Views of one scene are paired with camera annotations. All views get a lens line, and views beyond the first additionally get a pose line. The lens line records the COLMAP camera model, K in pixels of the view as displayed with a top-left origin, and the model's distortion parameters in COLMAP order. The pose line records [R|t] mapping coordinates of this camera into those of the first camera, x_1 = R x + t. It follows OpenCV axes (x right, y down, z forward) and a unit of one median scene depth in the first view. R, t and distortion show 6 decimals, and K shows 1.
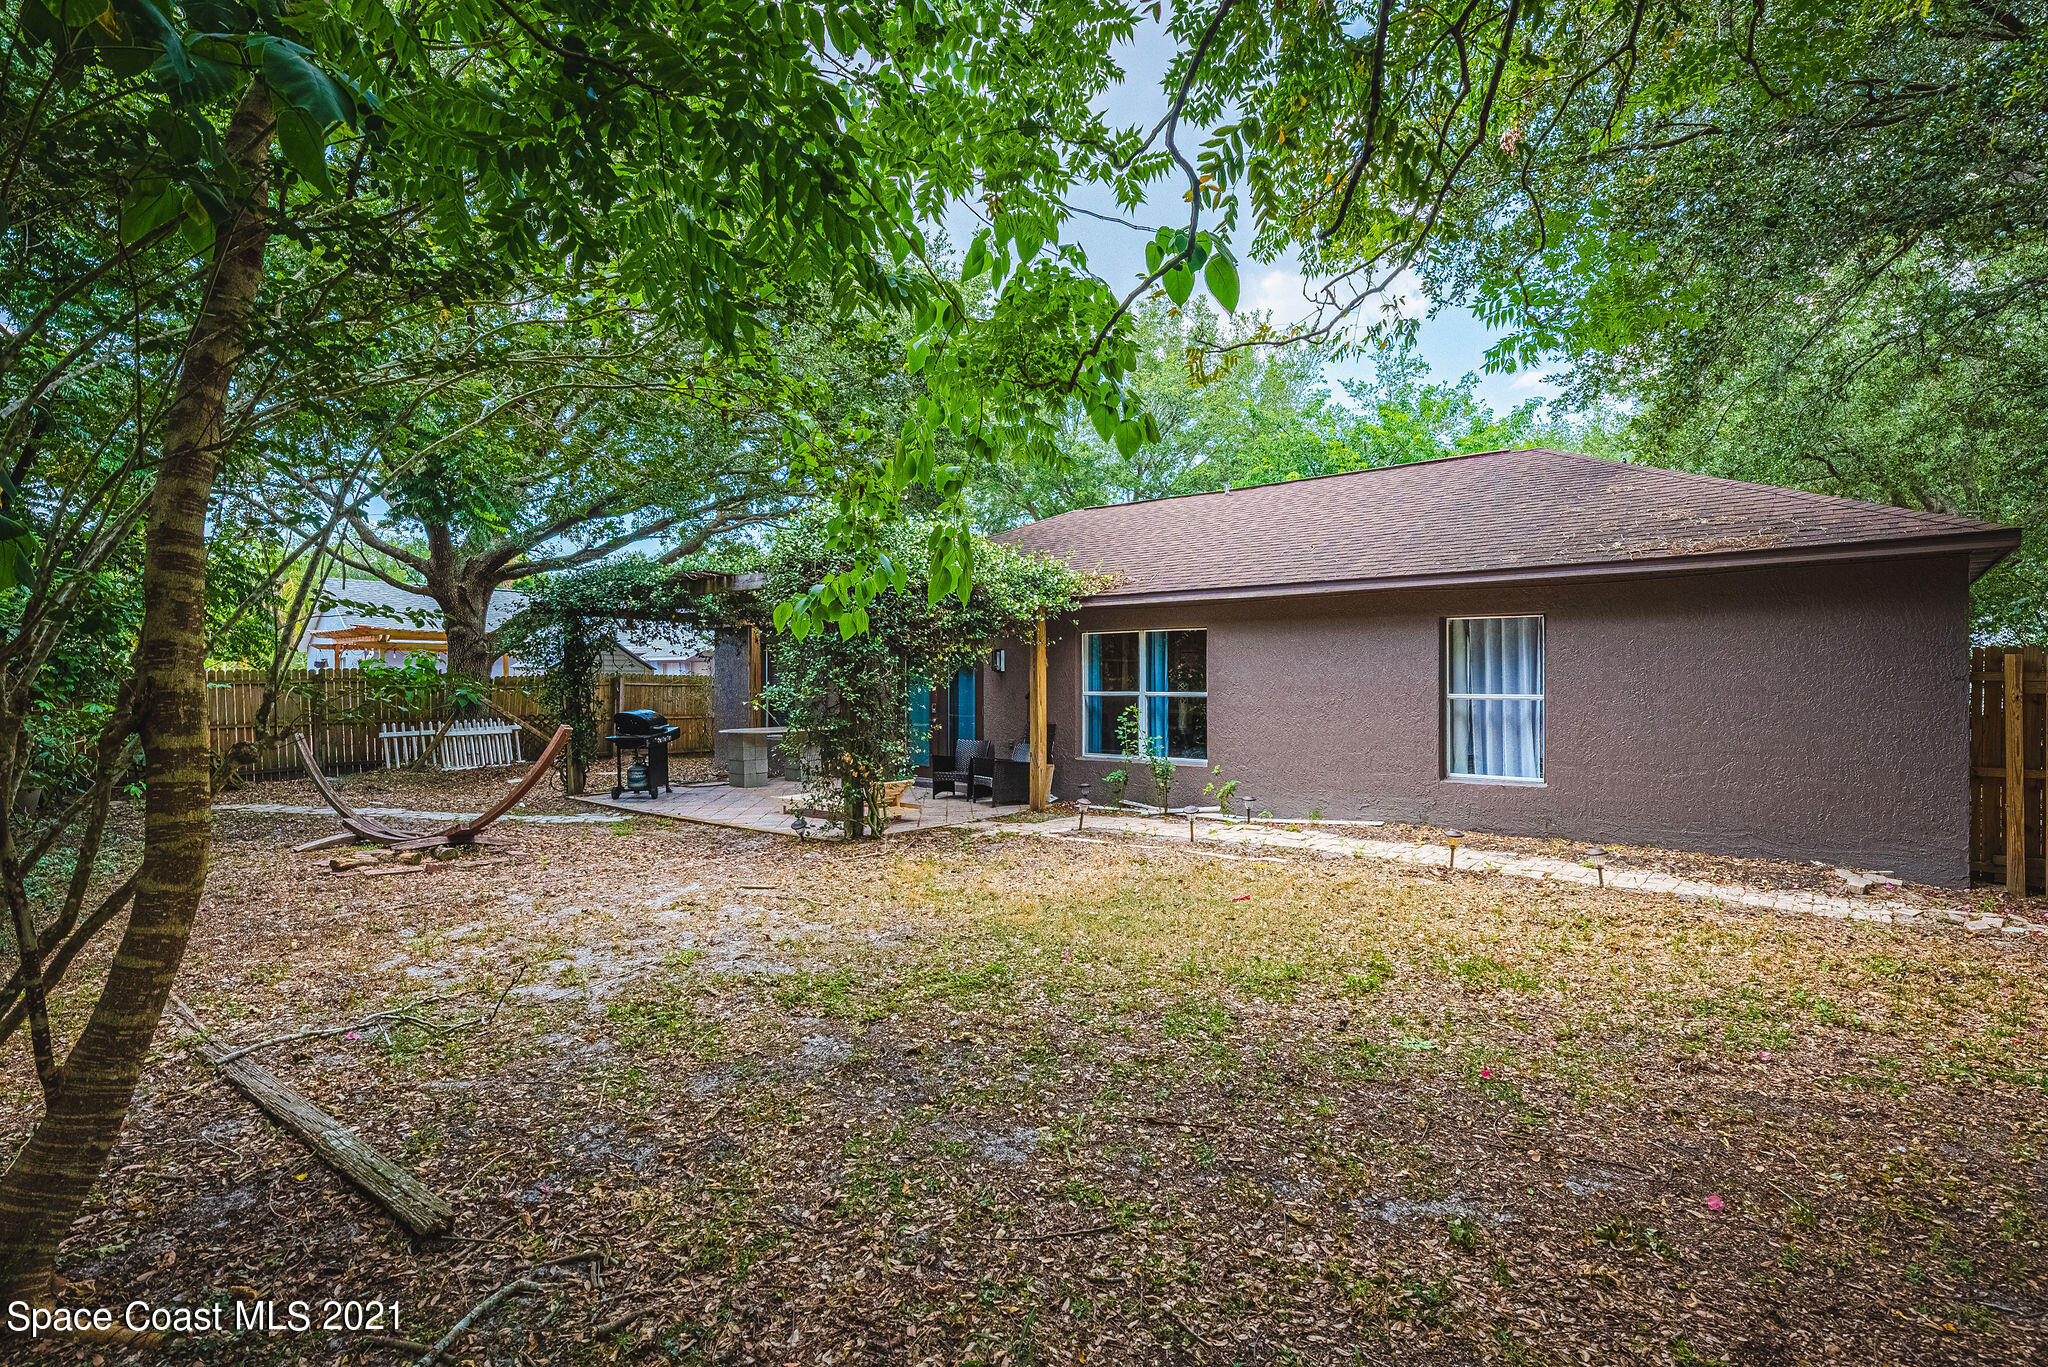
lens RADIAL K [[924.3, 0, 1024.0], [0, 924.3, 683.5], [0, 0, 1]] dist [0.001296, 0.000143]
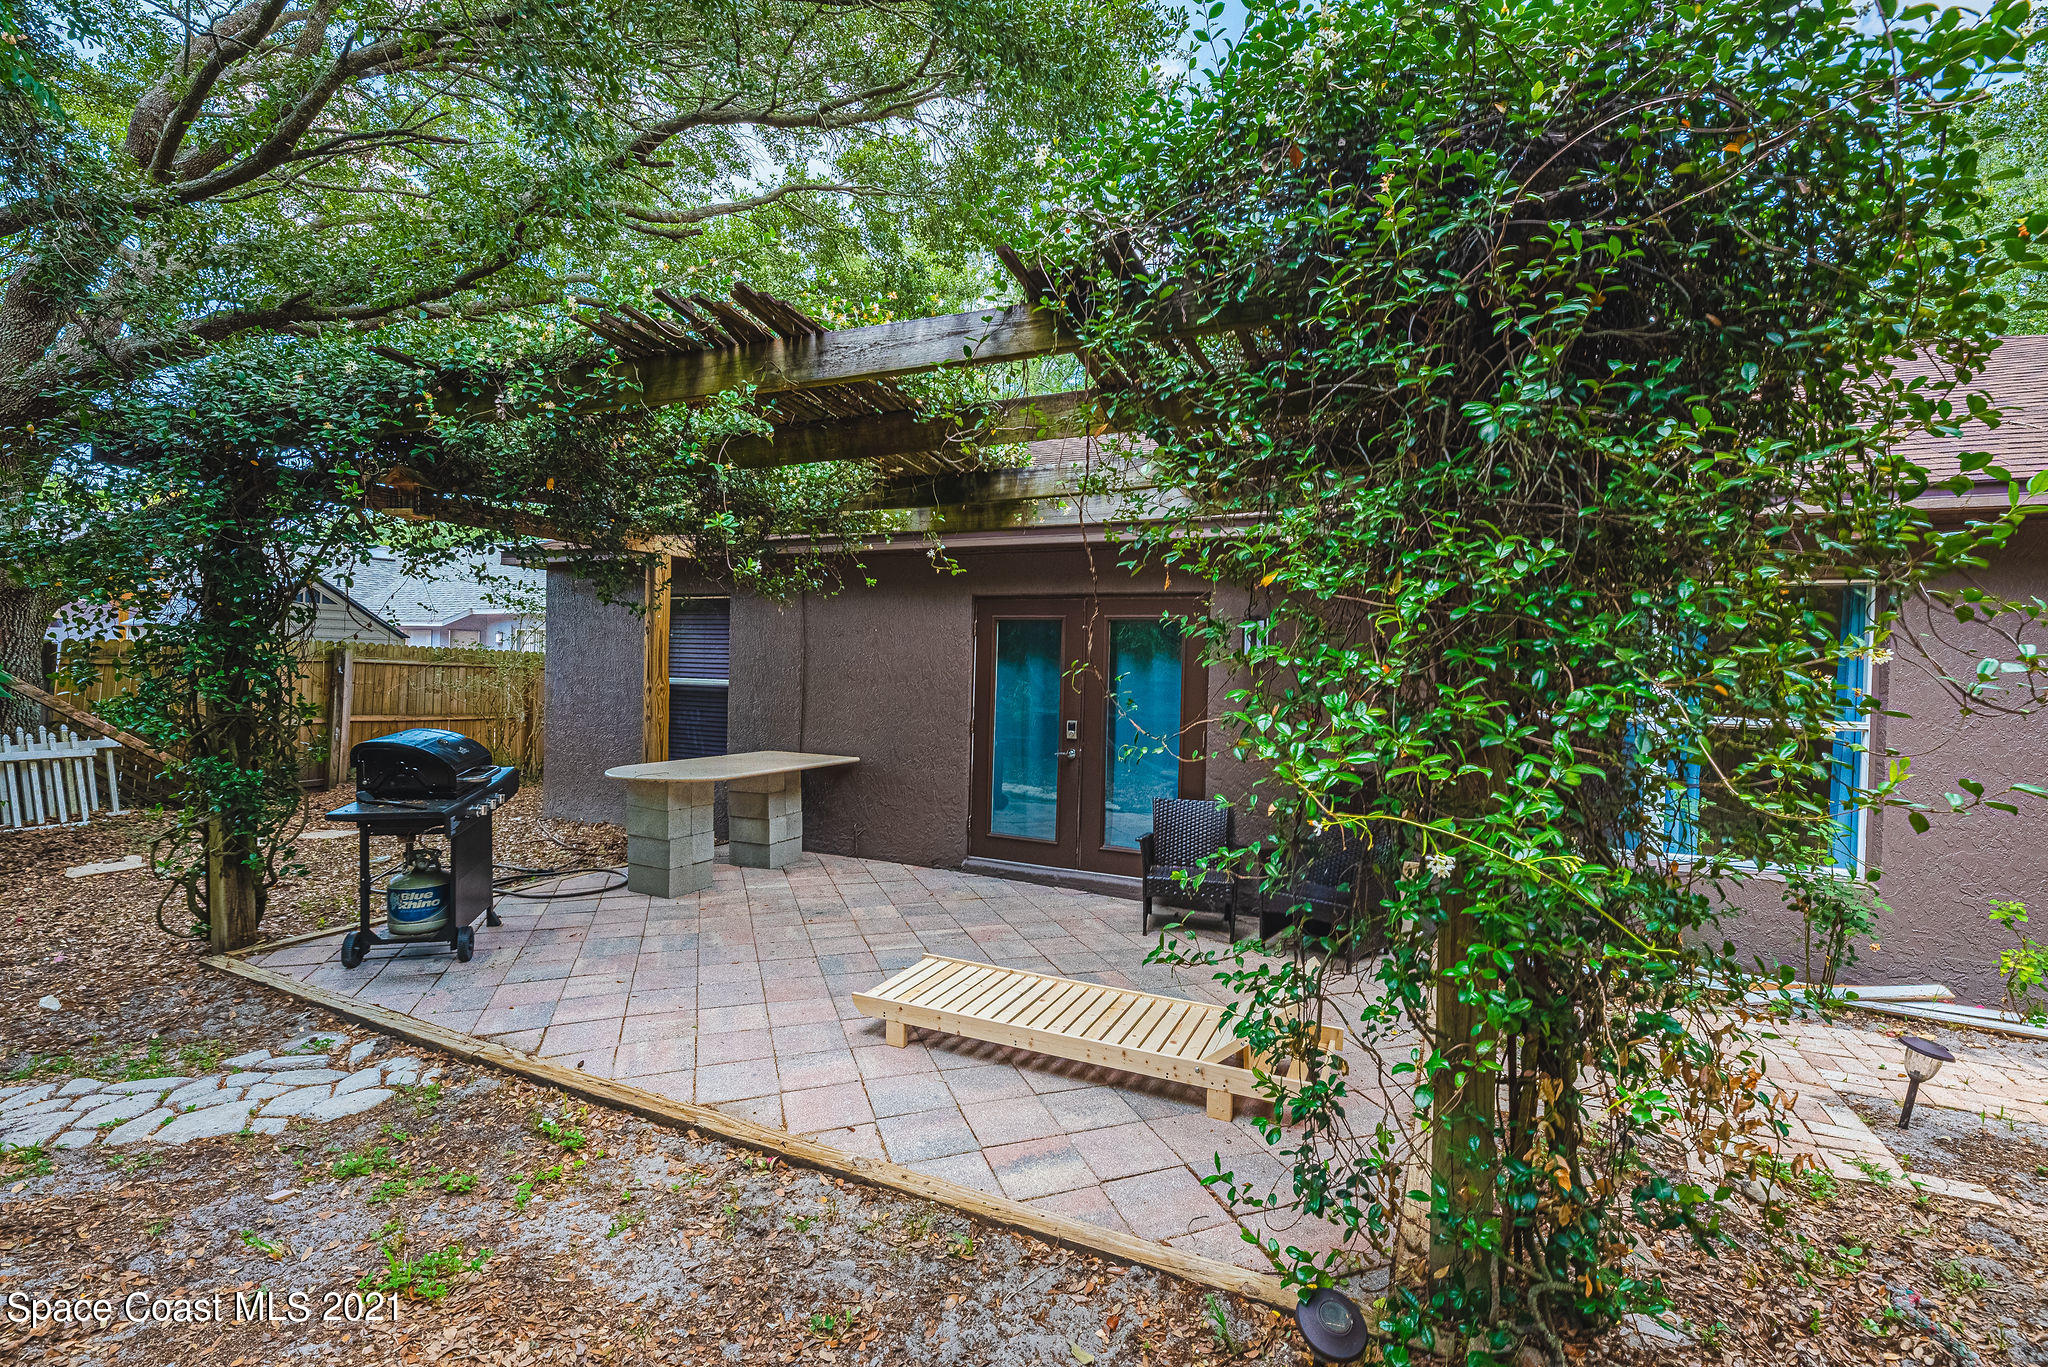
lens RADIAL K [[890.2, 0, 1024.0], [0, 890.2, 683.5], [0, 0, 1]] dist [-0.000336, -0.000171]
pose [[0.967981, 0.018145, 0.250368, -0.241510], [-0.022715, 0.999624, 0.015374, -0.004860], [-0.249995, -0.020569, 0.968029, 0.520904]]
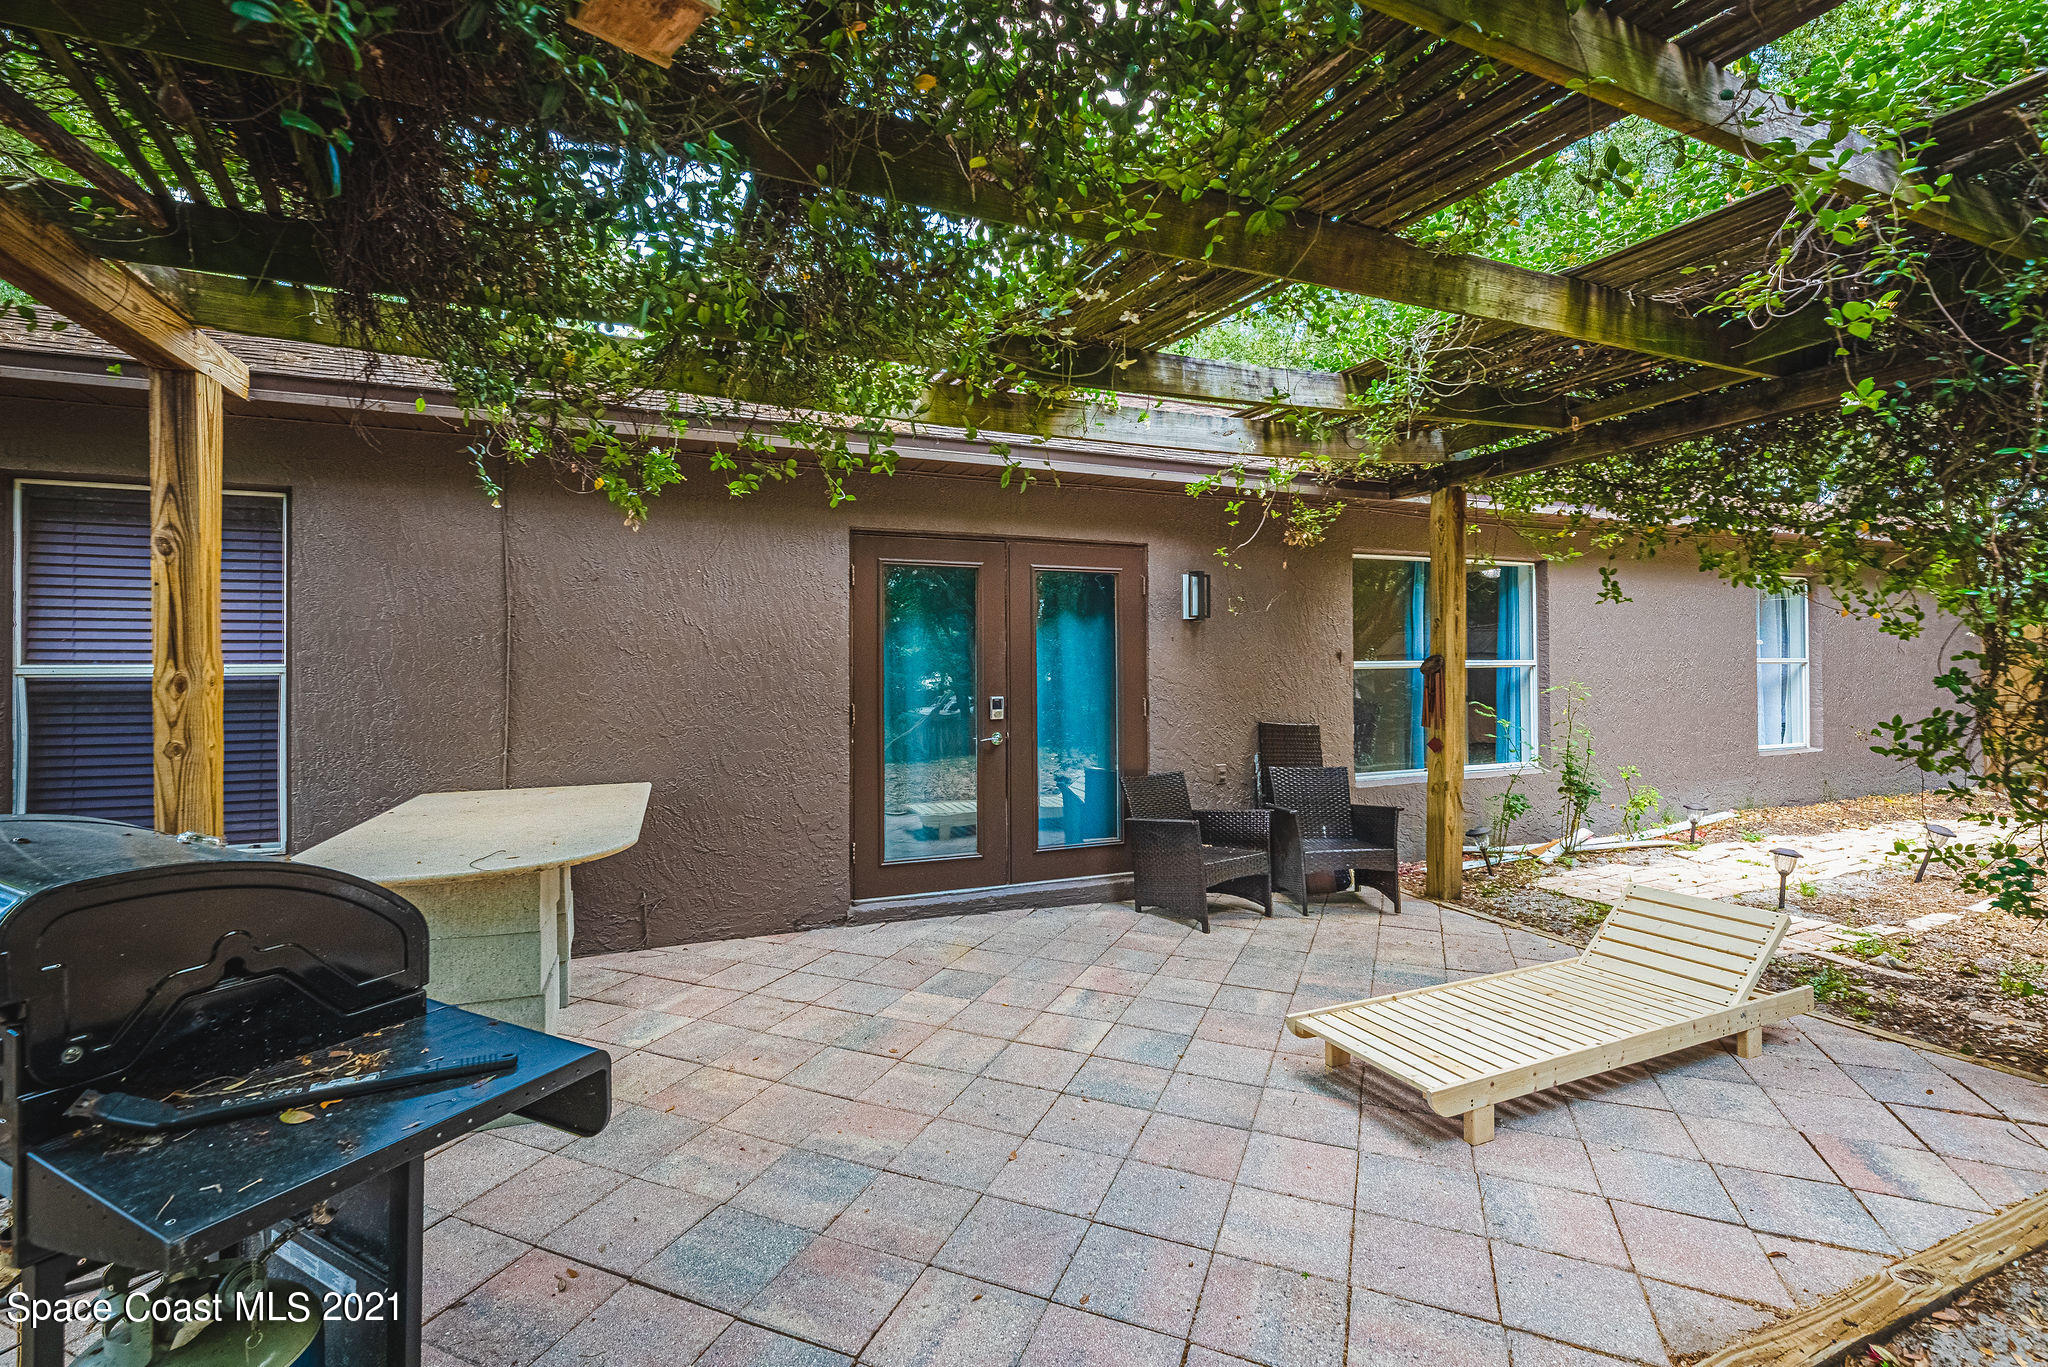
lens RADIAL K [[884.3, 0, 1029.9], [0, 884.3, 664.3], [0, 0, 1]] dist [-0.002506, -0.000036]
pose [[0.470910, -0.001021, 0.882181, -0.430114], [0.009203, 0.999951, -0.003755, 0.010548], [-0.882133, 0.009887, 0.470896, 0.803369]]
